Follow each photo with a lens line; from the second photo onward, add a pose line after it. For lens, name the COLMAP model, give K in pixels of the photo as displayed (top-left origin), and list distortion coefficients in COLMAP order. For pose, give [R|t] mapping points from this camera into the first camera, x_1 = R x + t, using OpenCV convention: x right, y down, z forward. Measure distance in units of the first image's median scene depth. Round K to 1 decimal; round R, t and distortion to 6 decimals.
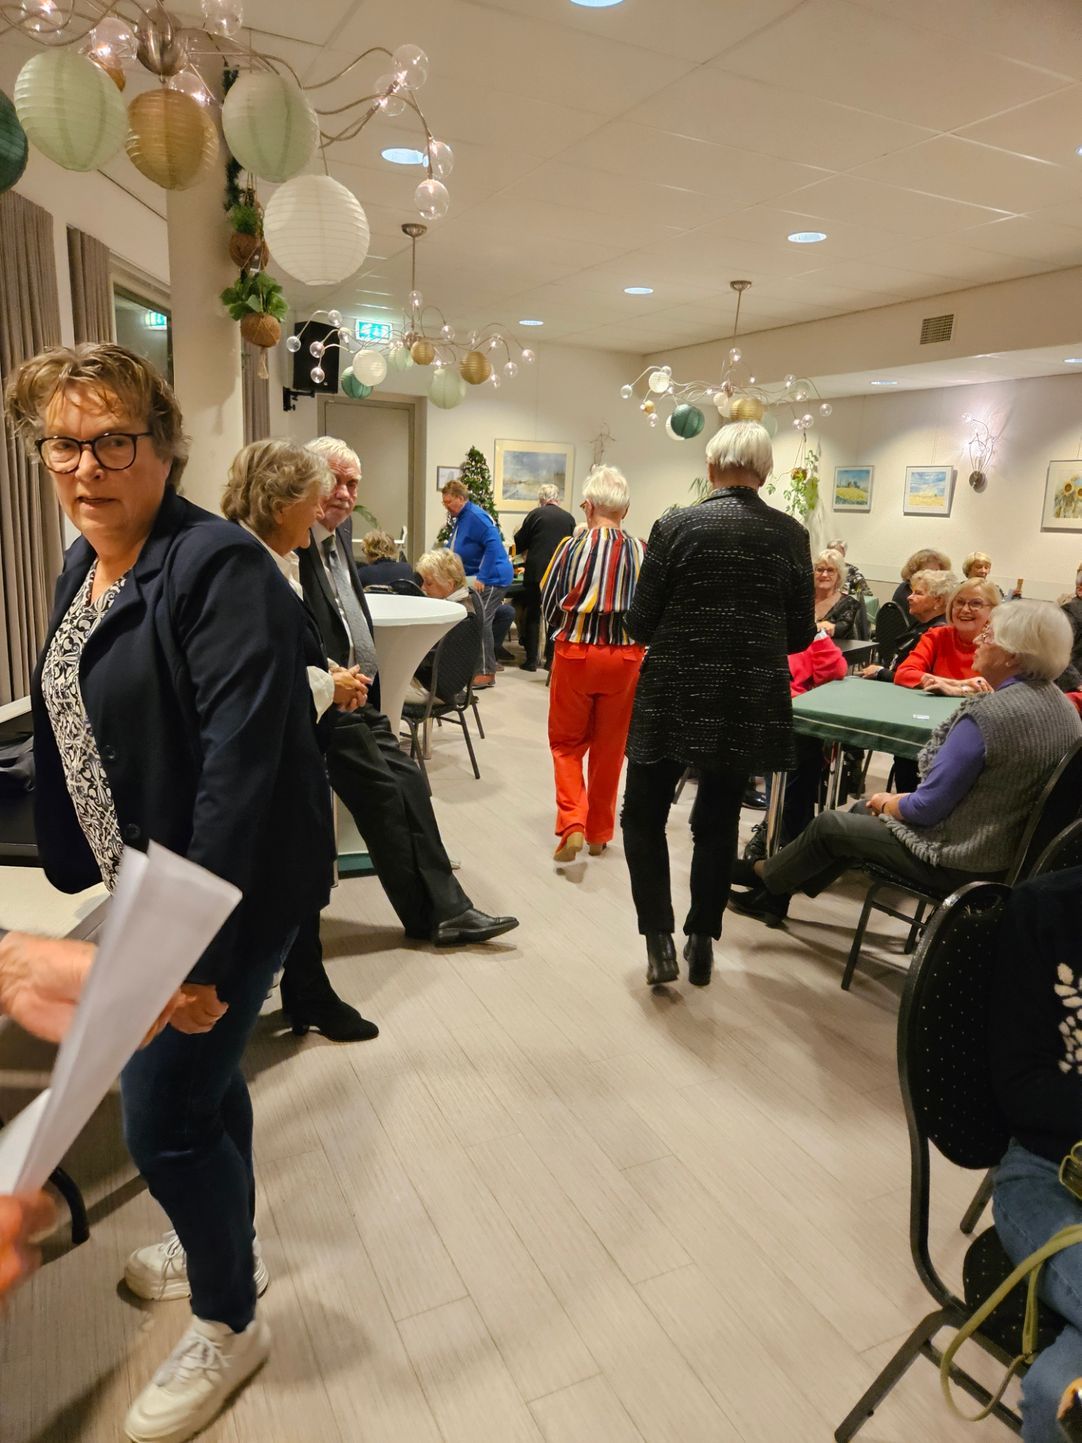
lens RADIAL K [[974.4, 0, 536.9], [0, 974.4, 722.0], [0, 0, 1]] dist [0.066094, -0.055700]
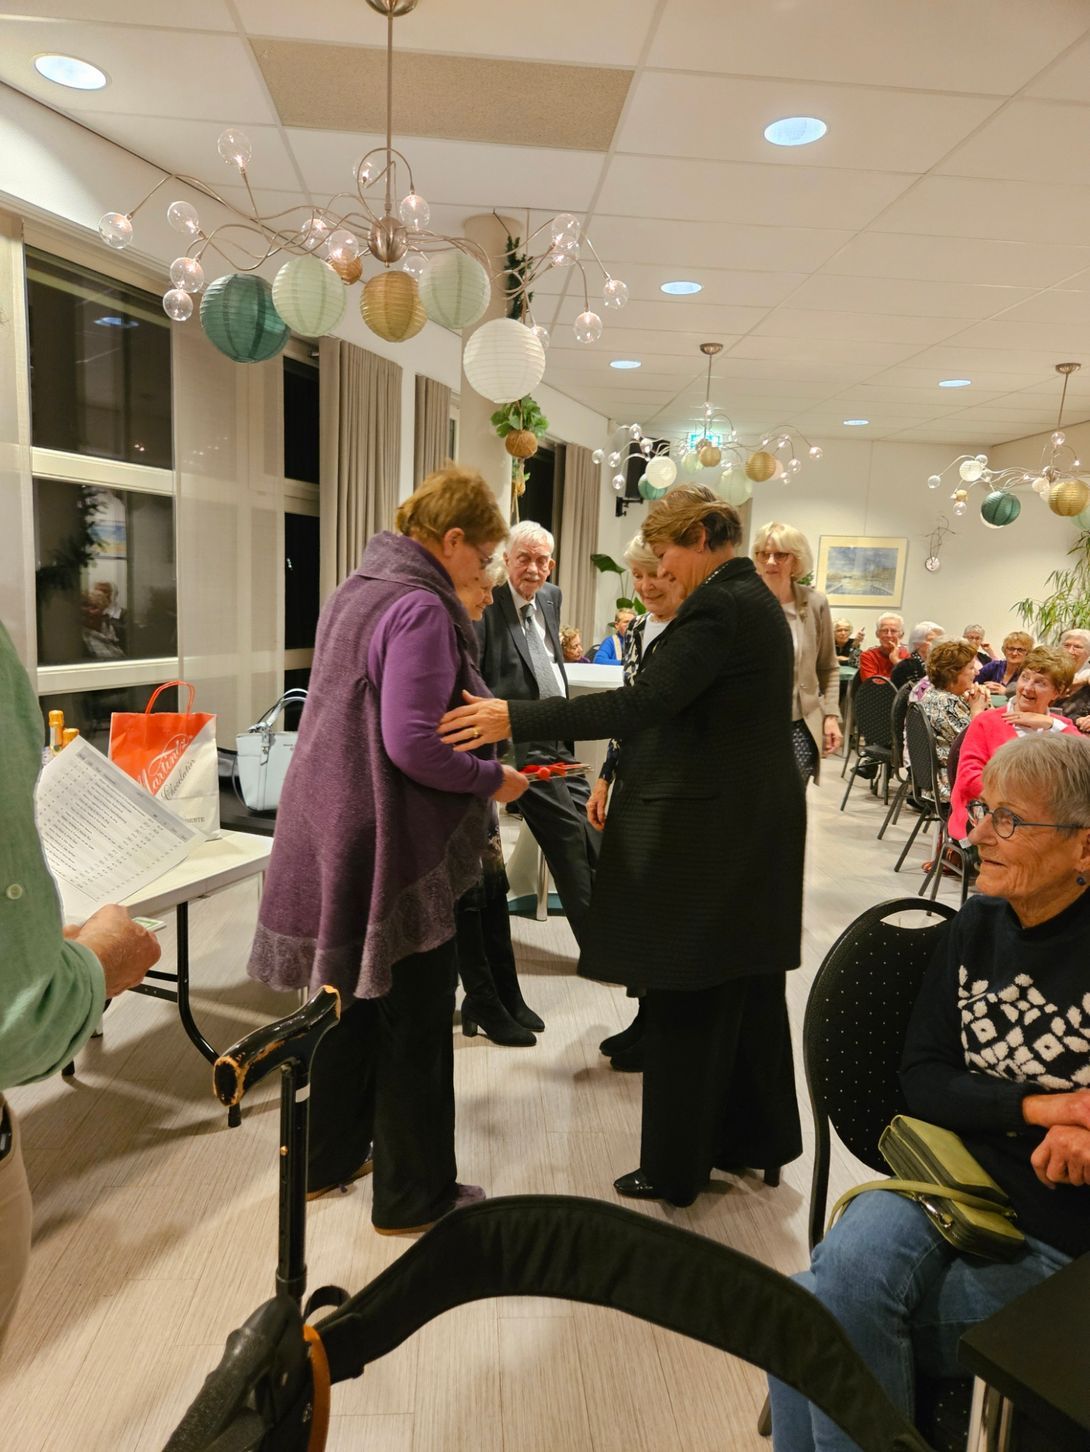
lens RADIAL K [[973.9, 0, 537.3], [0, 973.9, 720.1], [0, 0, 1]] dist [0.065510, -0.052824]
pose [[0.926630, 0.044478, -0.373333, 0.115272], [-0.083939, 0.992388, -0.090108, 0.025250], [0.366484, 0.114834, 0.923311, -0.033492]]
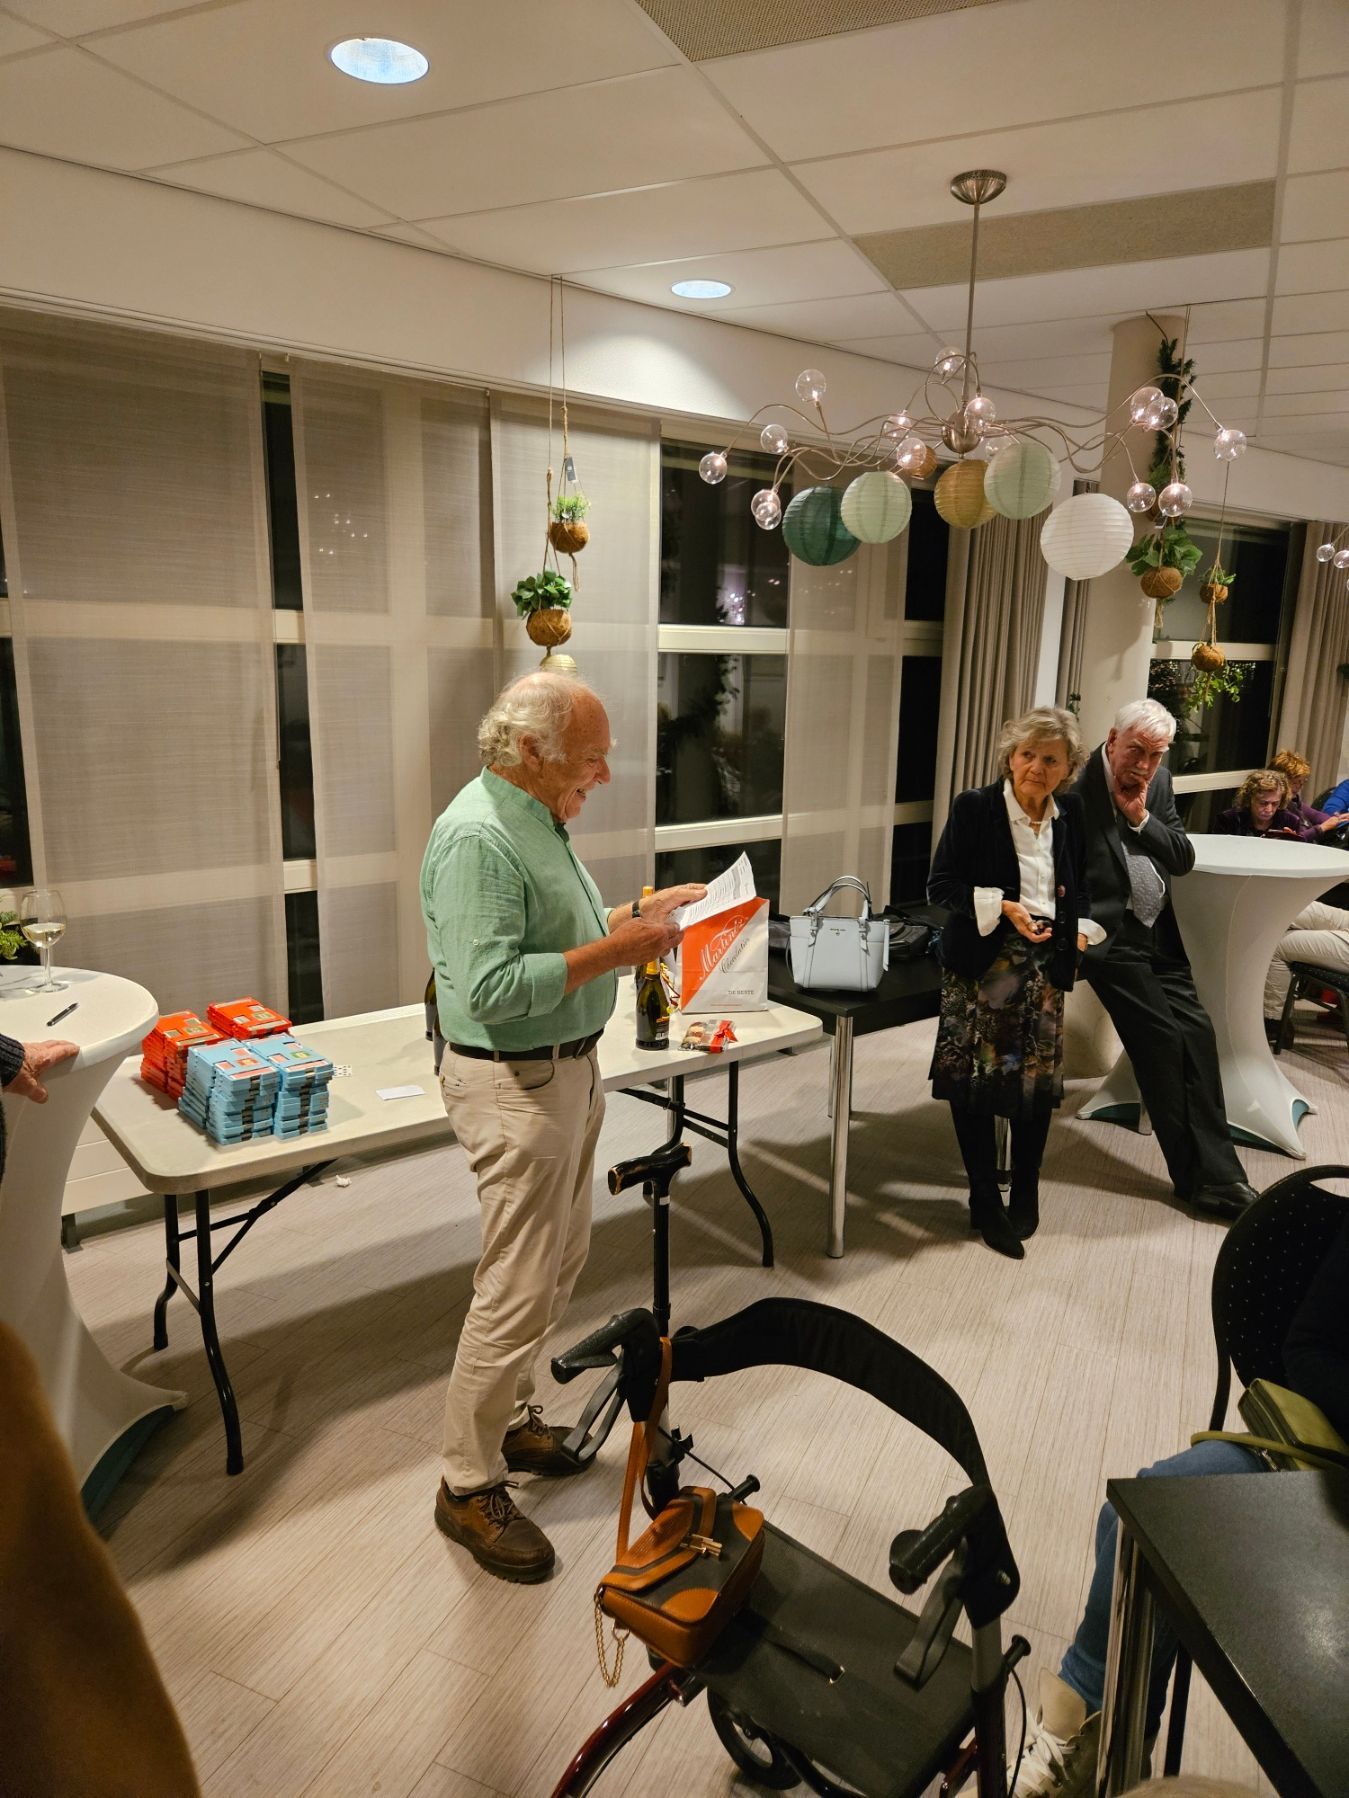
lens RADIAL K [[1206.0, 0, 665.0], [0, 1206.0, 891.6], [0, 0, 1]] dist [0.065510, -0.052824]
pose [[0.628902, 0.115061, -0.768923, 0.238675], [-0.162026, 0.986671, 0.015124, -0.007080], [0.760414, 0.115074, 0.639162, -0.100667]]
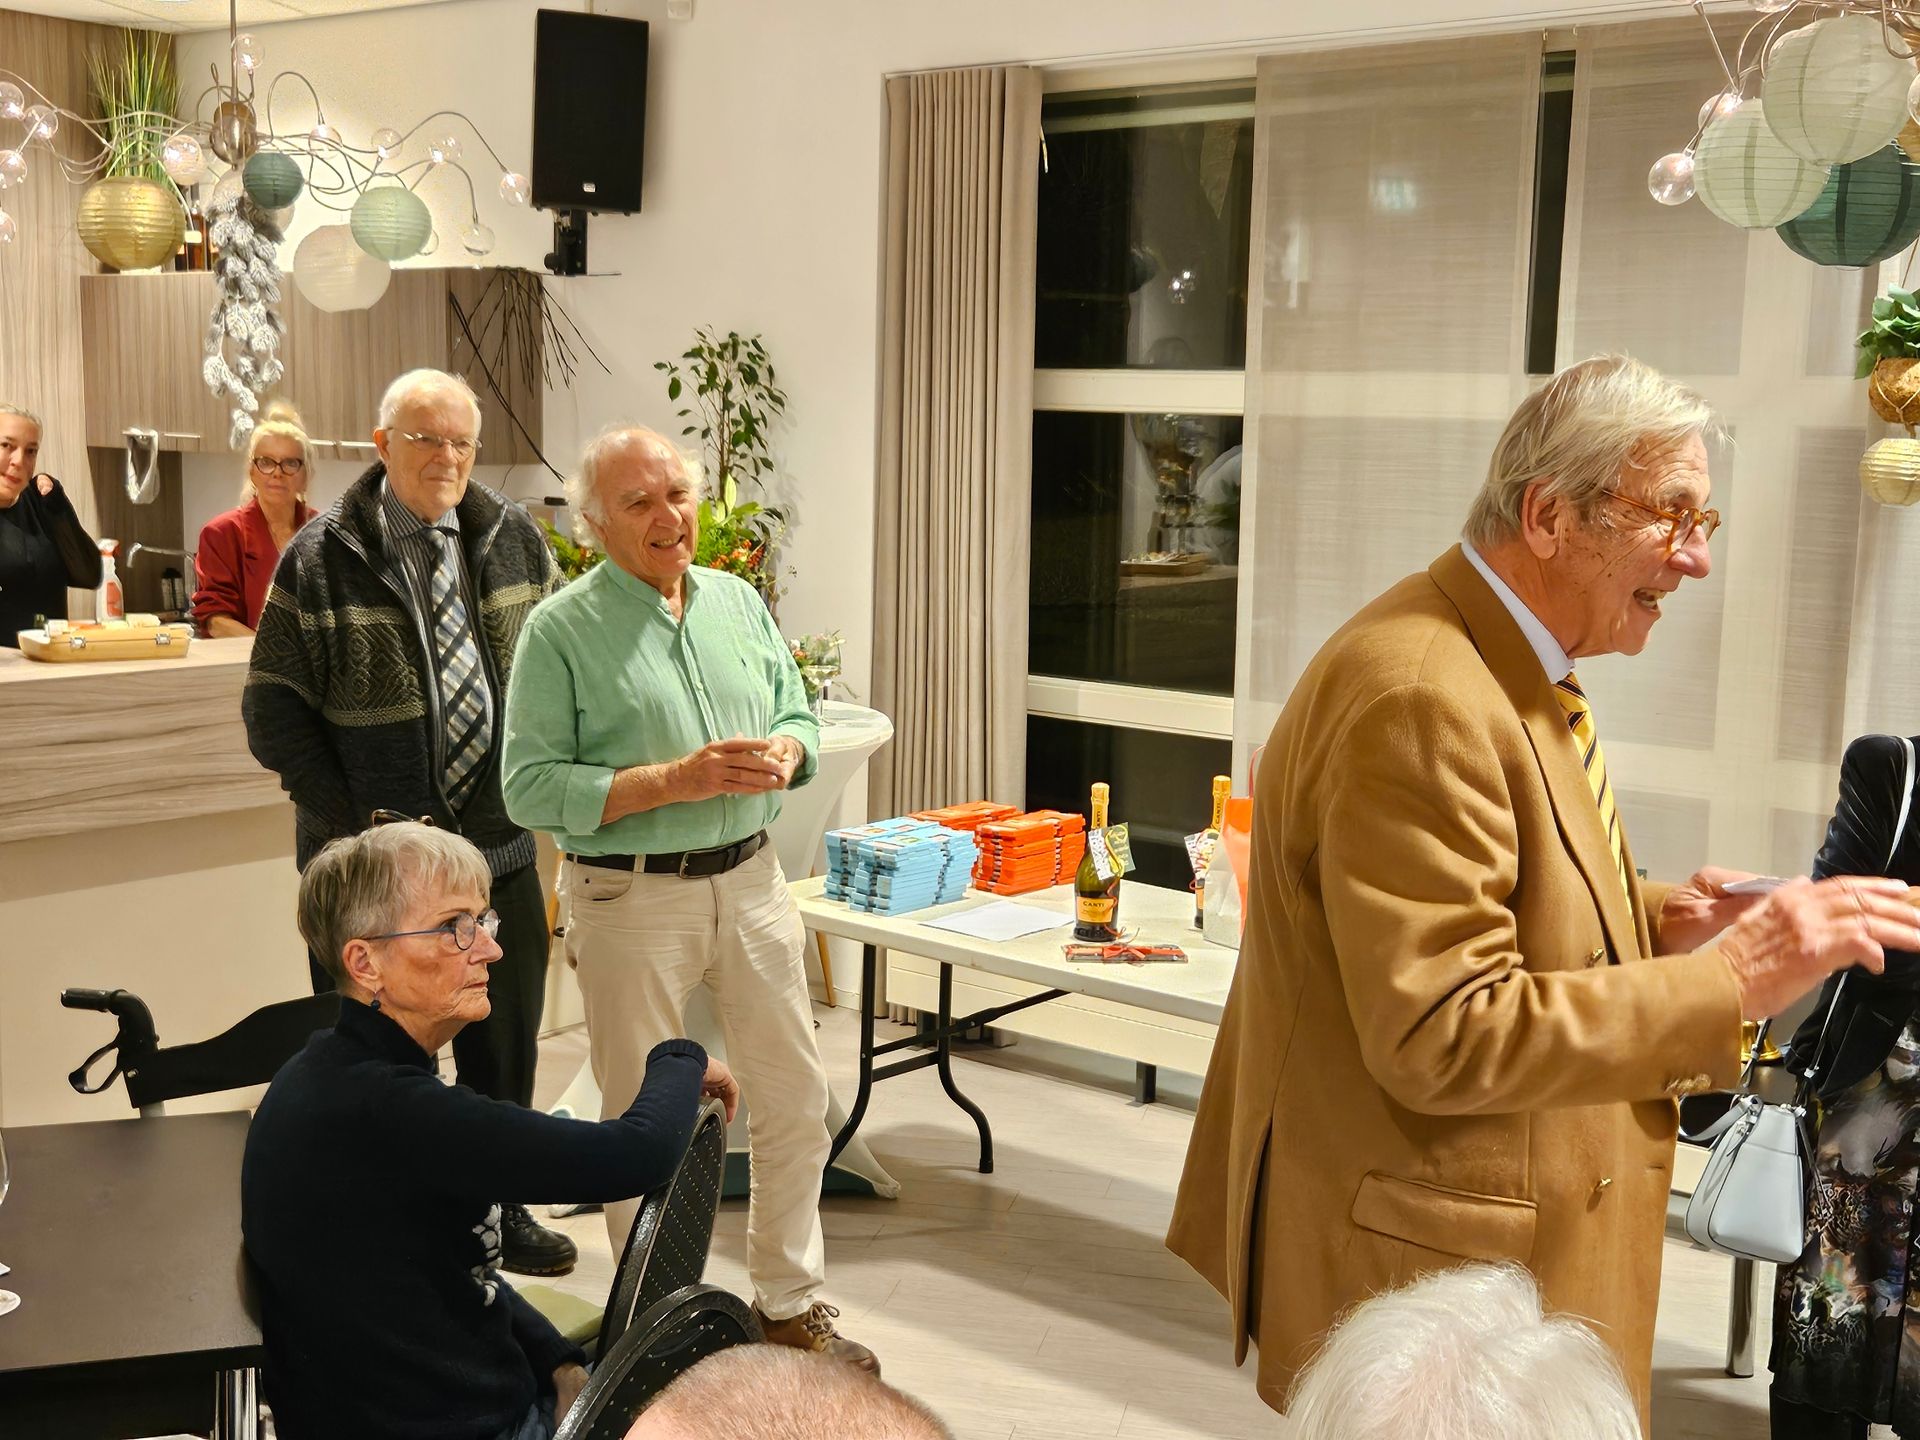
lens RADIAL K [[2366.7, 0, 955.1], [0, 2366.7, 722.3], [0, 0, 1]] dist [0.077807, -0.063403]
pose [[-0.617157, 0.049425, -0.785286, 0.444992], [-0.224976, 0.945276, 0.236303, -0.149878], [0.753991, 0.322507, -0.572264, 0.527786]]
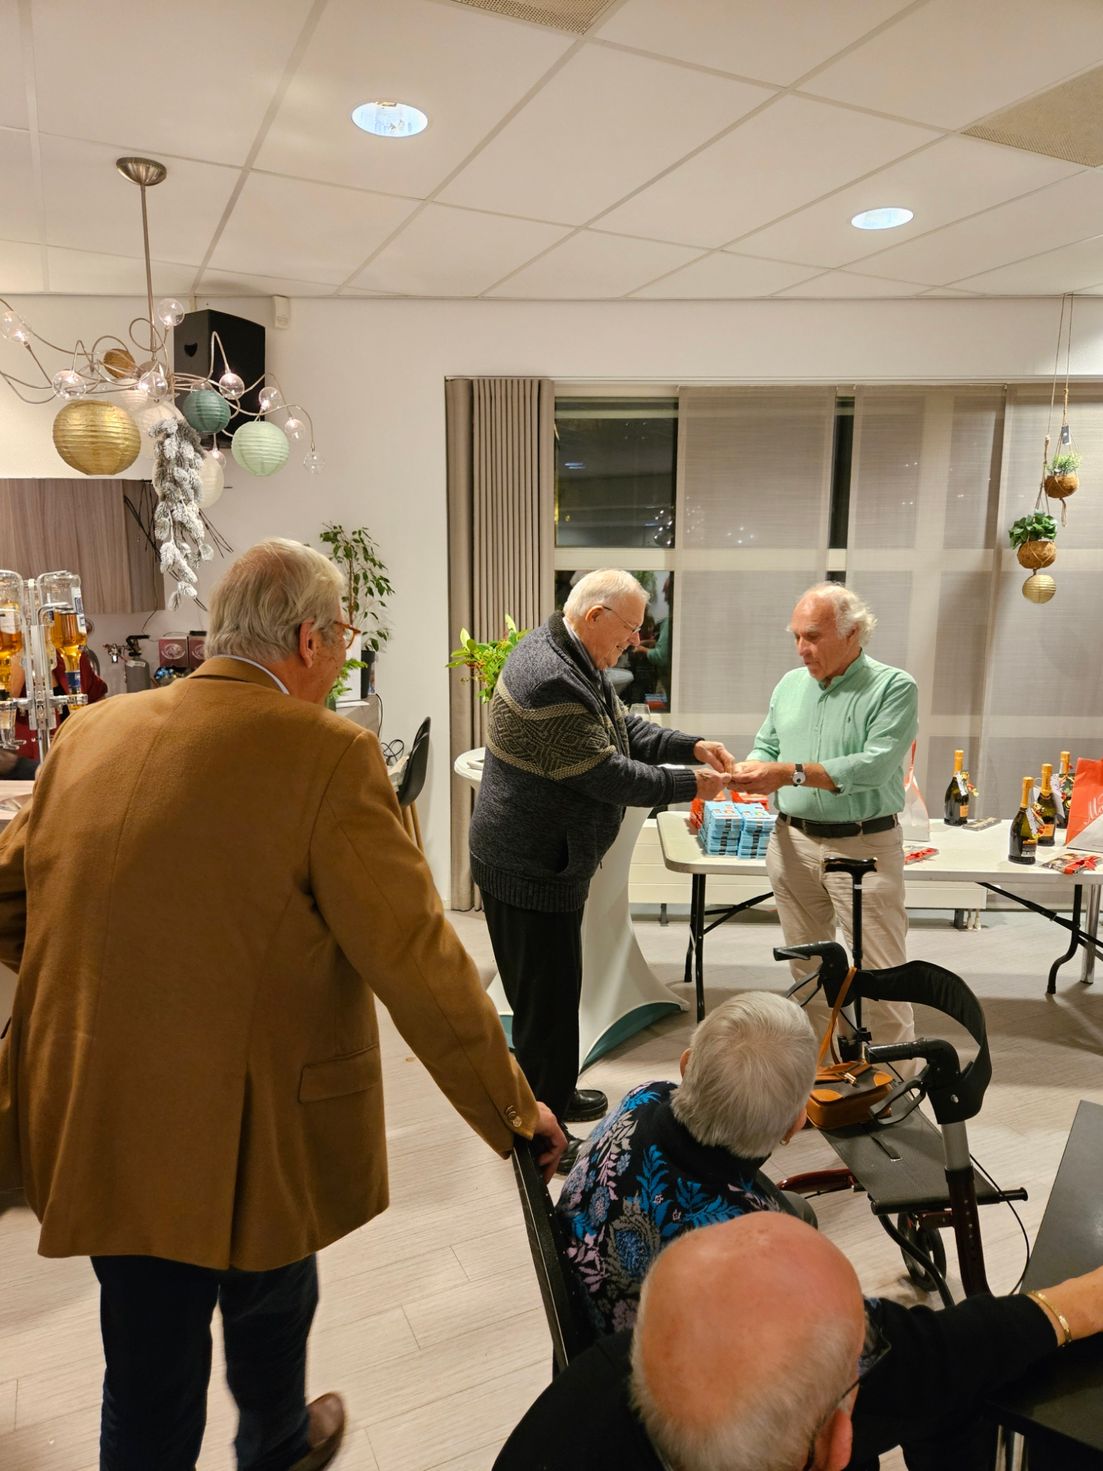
lens RADIAL K [[997.1, 0, 574.5], [0, 997.1, 731.7], [0, 0, 1]] dist [0.048498, -0.005532]
pose [[0.003378, 0.120099, -0.992756, 0.420058], [-0.231403, 0.965910, 0.116064, -0.014219], [0.972852, 0.229335, 0.031054, -0.056398]]
